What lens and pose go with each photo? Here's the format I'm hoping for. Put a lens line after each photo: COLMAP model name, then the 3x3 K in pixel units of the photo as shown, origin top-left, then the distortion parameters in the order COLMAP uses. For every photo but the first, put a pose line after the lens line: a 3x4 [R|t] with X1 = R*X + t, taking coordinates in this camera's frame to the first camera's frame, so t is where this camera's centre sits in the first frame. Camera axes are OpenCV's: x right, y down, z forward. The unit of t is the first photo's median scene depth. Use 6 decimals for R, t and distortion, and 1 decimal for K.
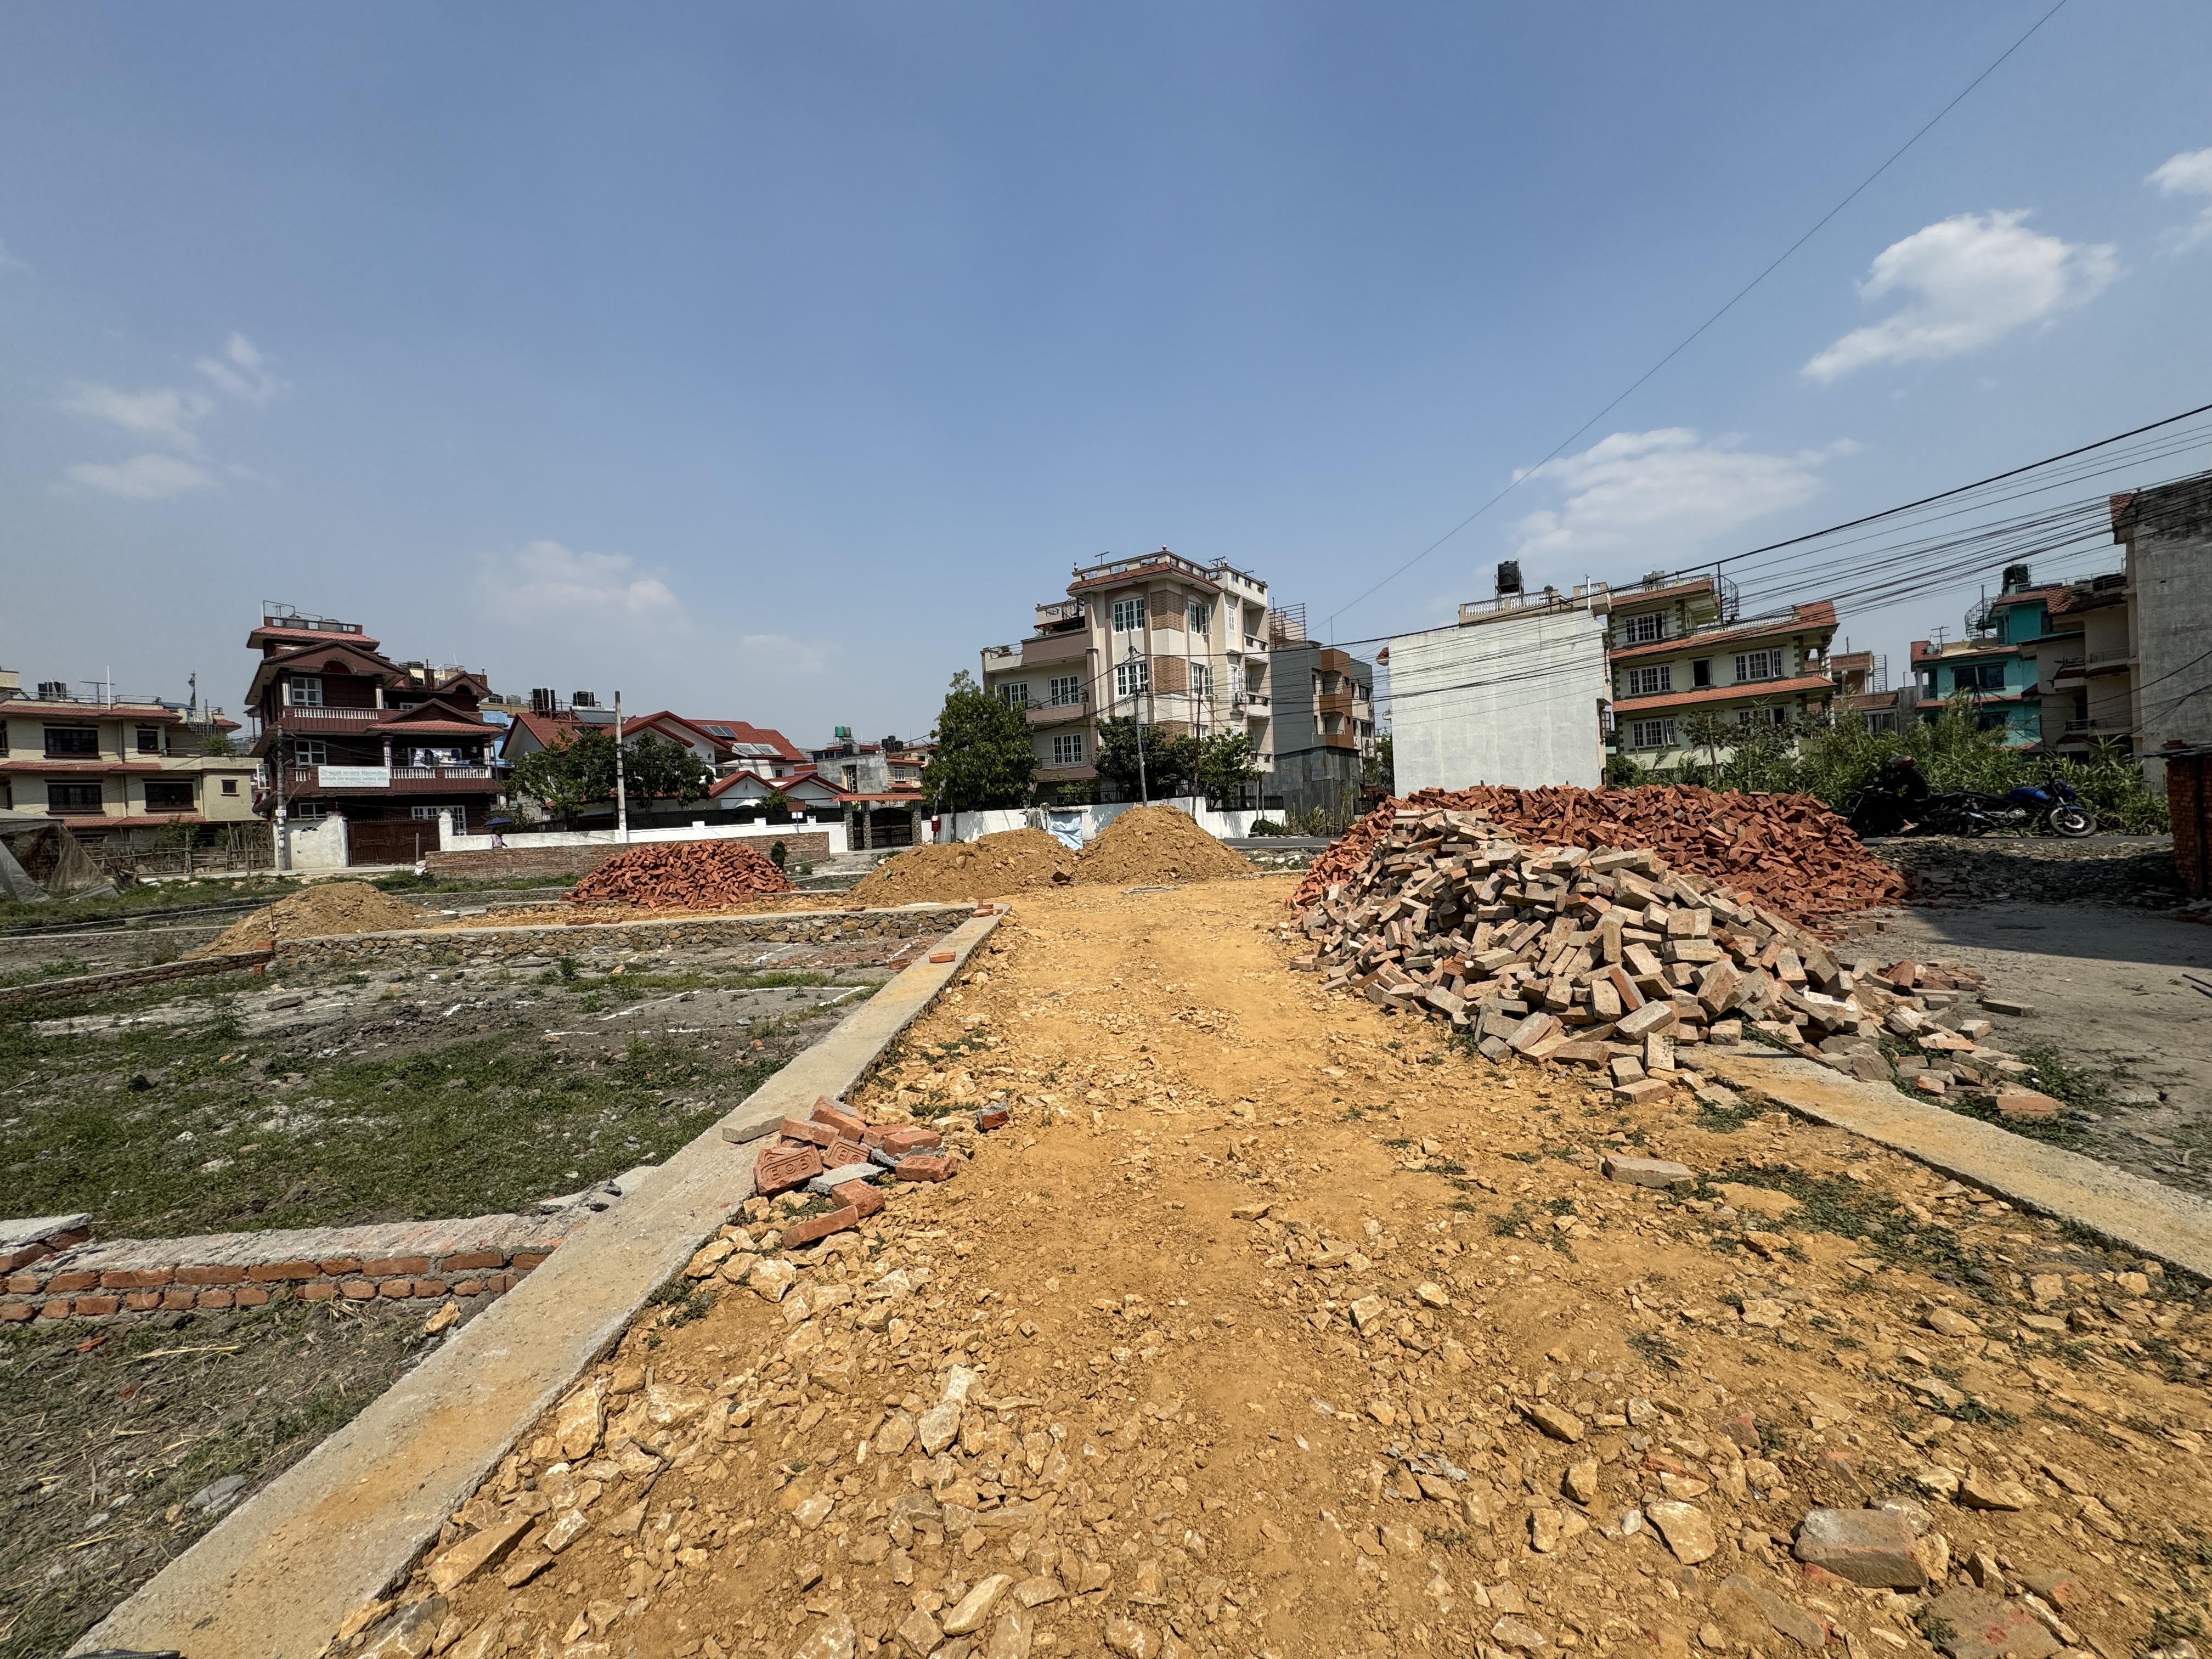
lens RADIAL K [[891.8, 0, 1114.3], [0, 891.8, 824.2], [0, 0, 1]] dist [0.000334, -0.001152]
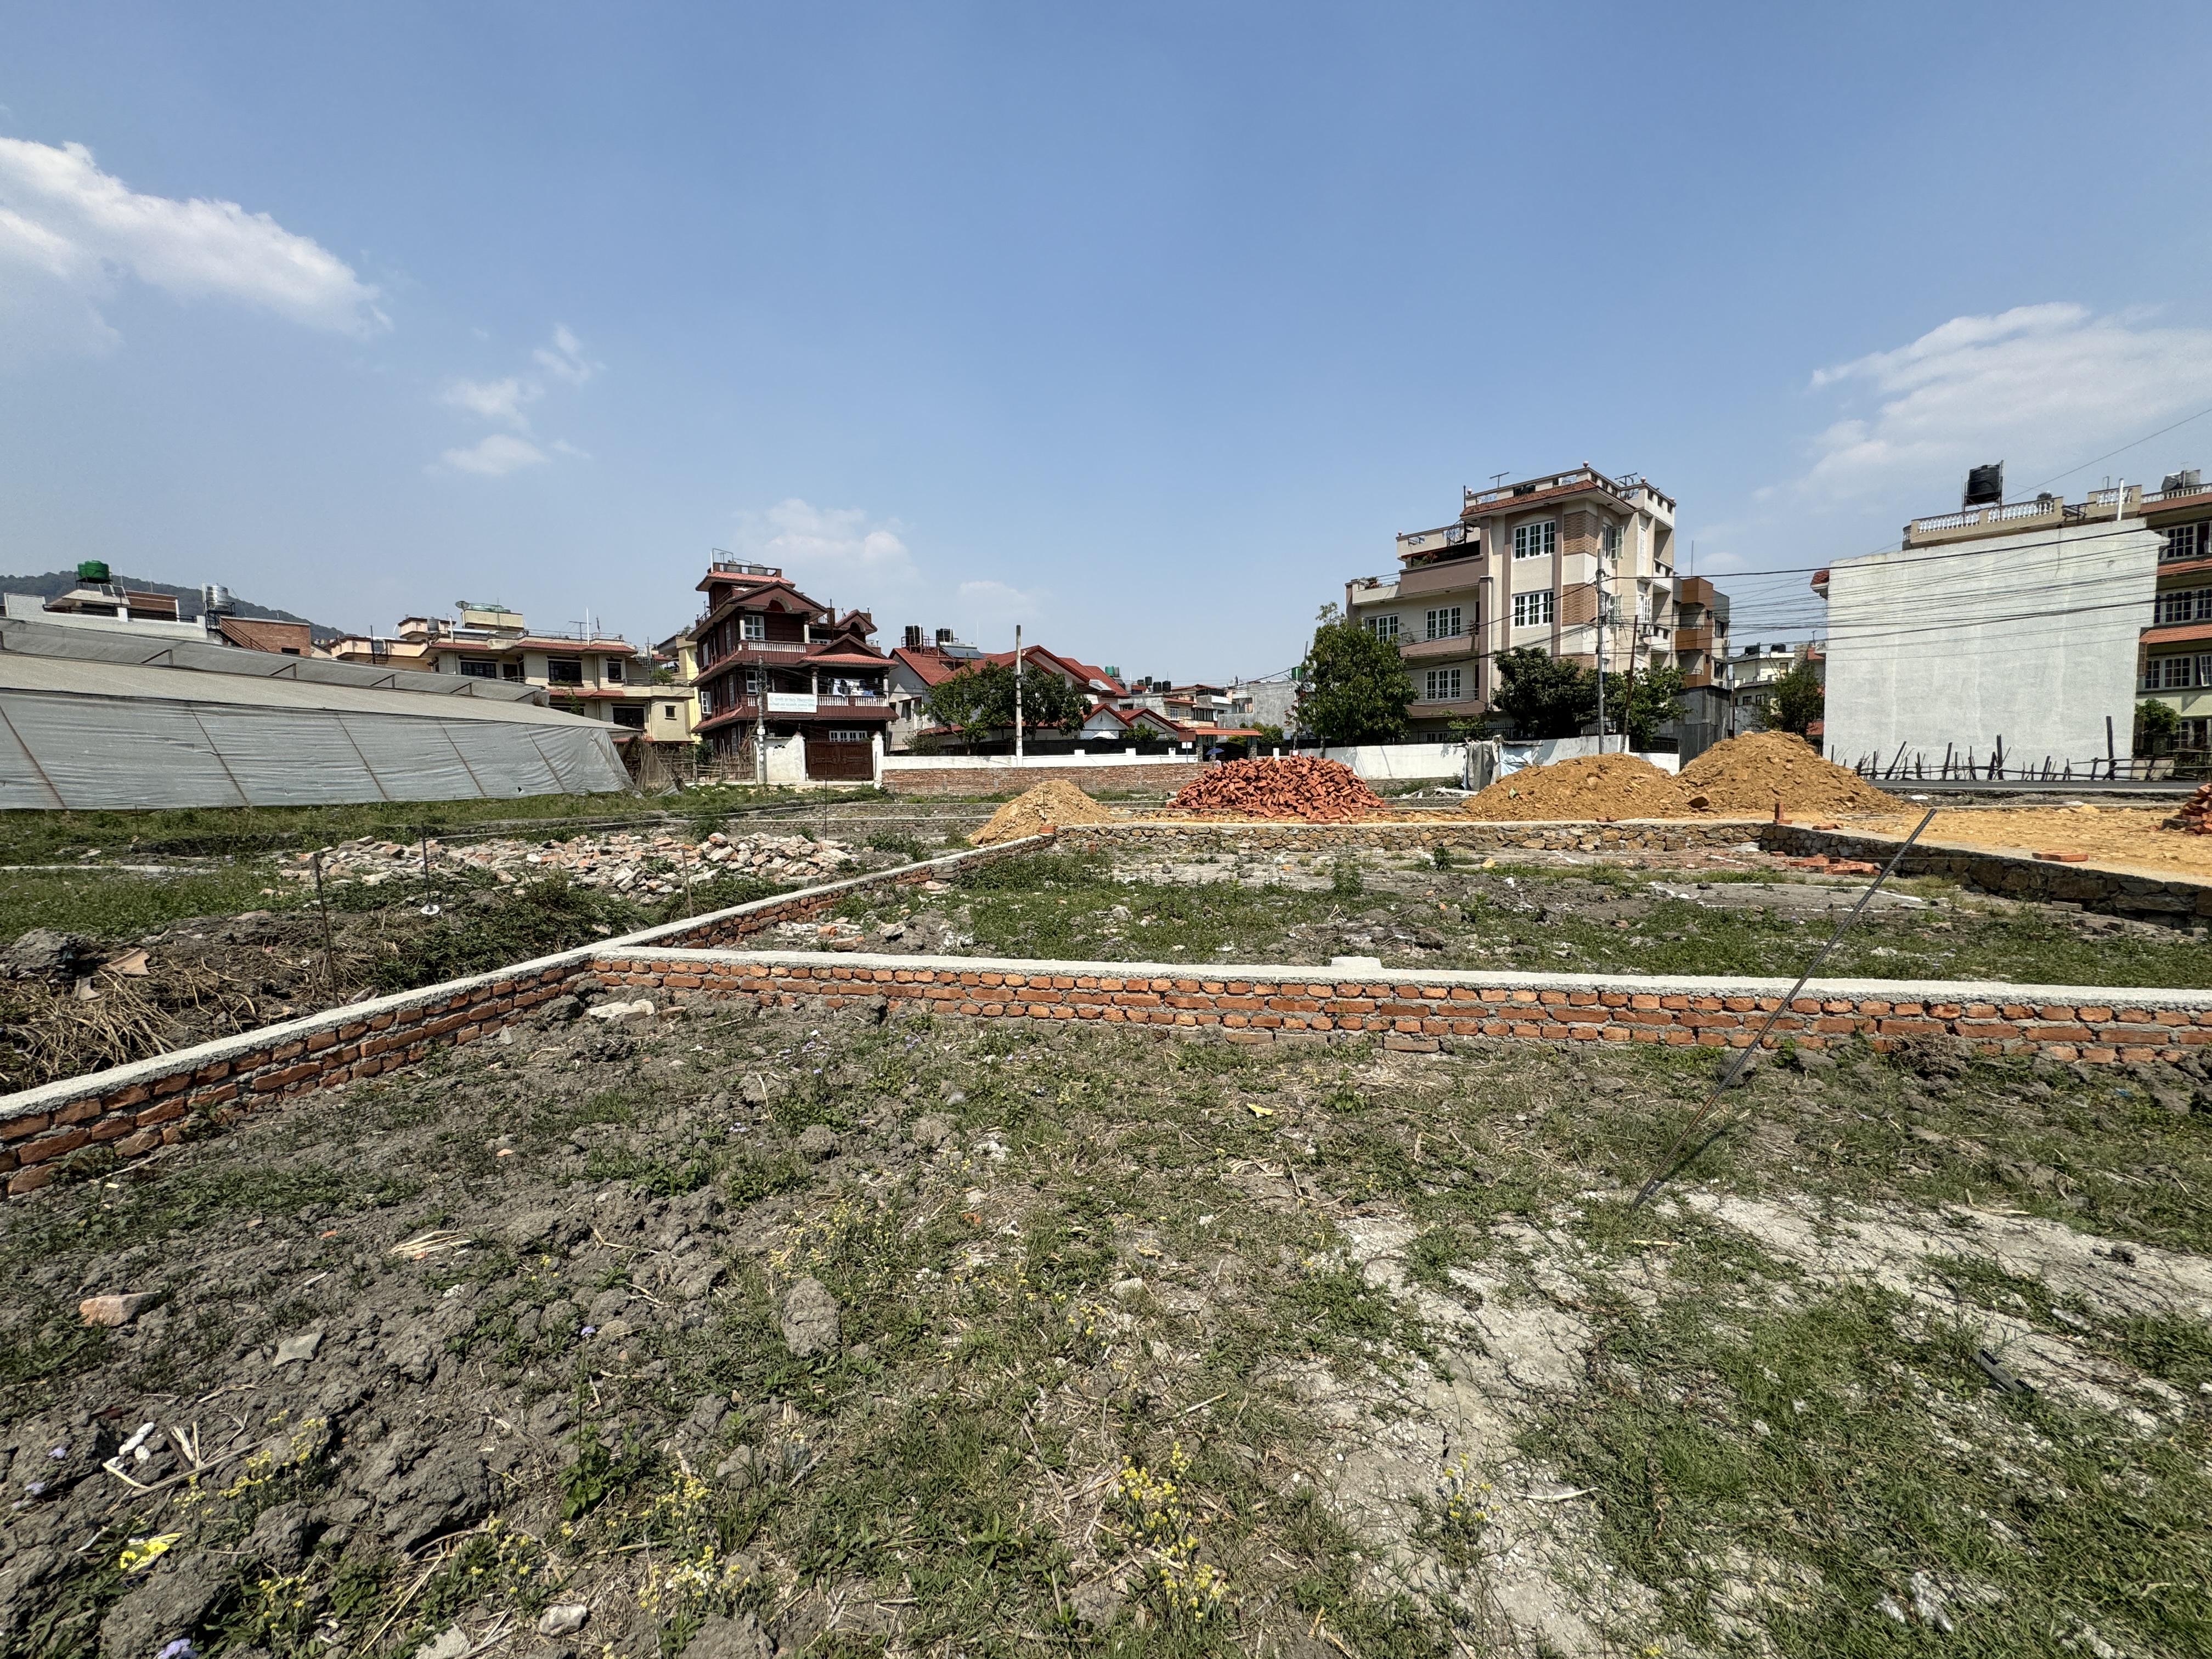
lens RADIAL K [[891.8, 0, 1114.3], [0, 891.8, 824.2], [0, 0, 1]] dist [0.000334, -0.001152]
pose [[0.974299, 0.043060, -0.221106, -0.184360], [-0.029720, 0.997551, 0.063308, 0.016372], [0.223291, -0.055109, 0.973193, -0.024583]]
